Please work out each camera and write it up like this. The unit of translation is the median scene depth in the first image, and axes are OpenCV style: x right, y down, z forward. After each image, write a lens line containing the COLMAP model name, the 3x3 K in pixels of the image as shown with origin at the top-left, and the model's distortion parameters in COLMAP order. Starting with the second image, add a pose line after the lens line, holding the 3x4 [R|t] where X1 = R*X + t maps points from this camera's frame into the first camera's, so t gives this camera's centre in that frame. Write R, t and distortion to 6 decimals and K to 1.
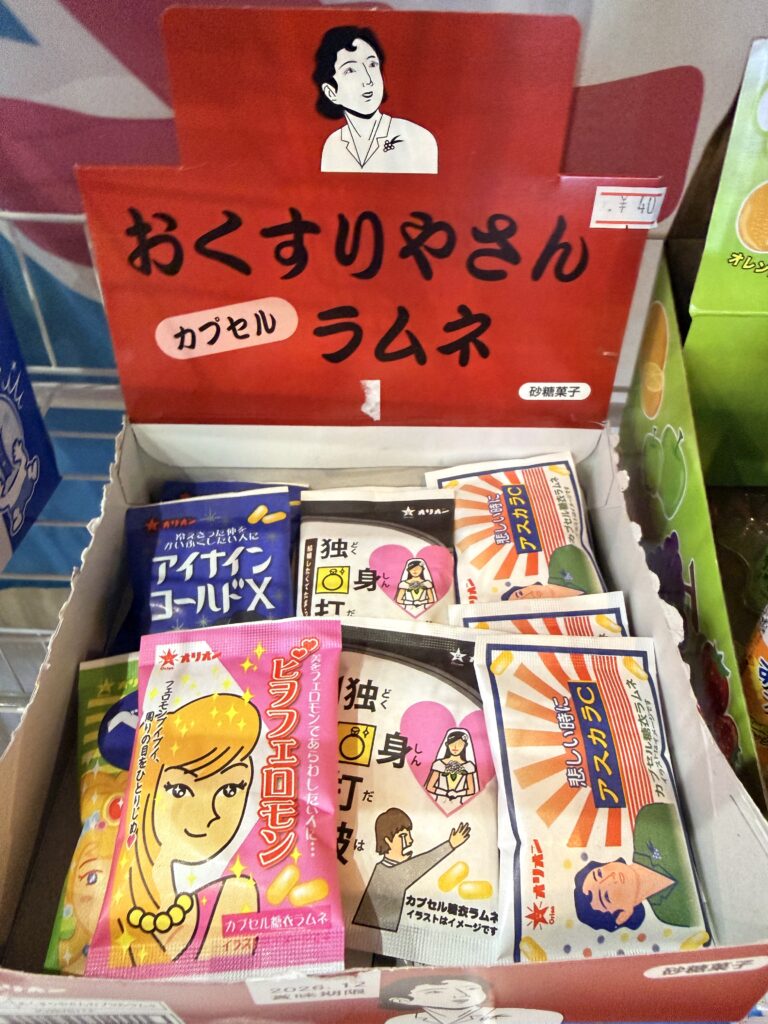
lens RADIAL K [[730.7, 0, 381.9], [0, 730.7, 509.2], [0, 0, 1]] dist [-0.040391, -0.000893]
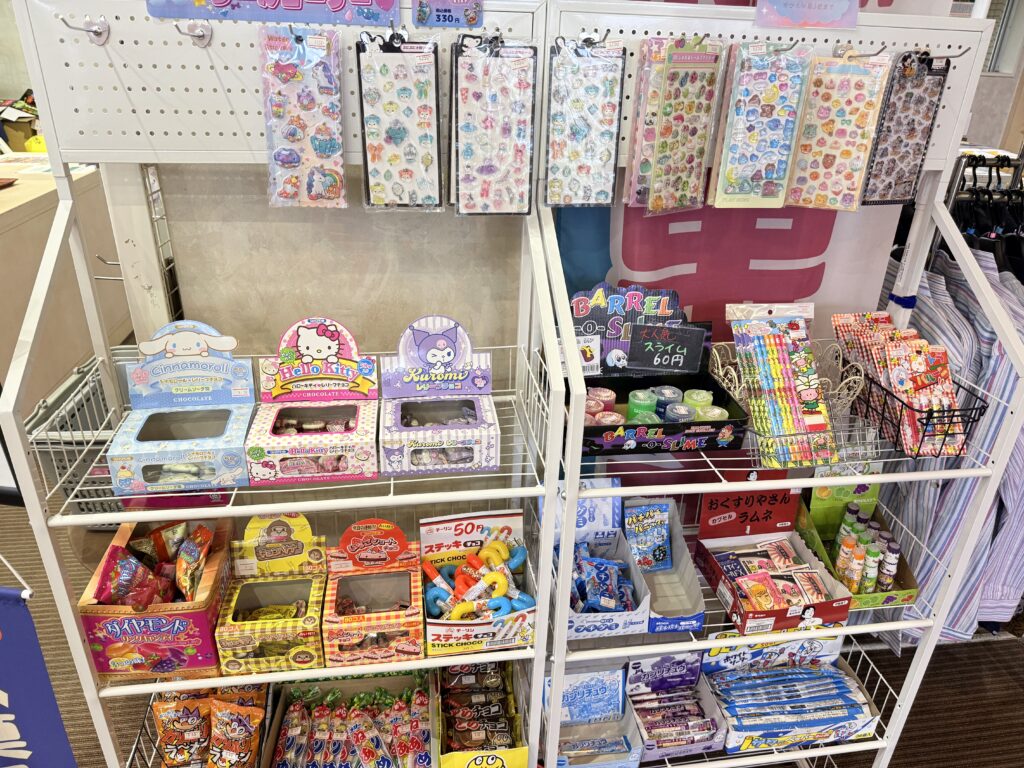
lens RADIAL K [[730.7, 0, 514.4], [0, 730.7, 385.0], [0, 0, 1]] dist [-0.040391, -0.000893]
pose [[0.984649, -0.063469, 0.162600, -2.286859], [0.107810, 0.953761, -0.280567, 0.114983], [-0.137274, 0.293790, 0.945962, -3.637202]]
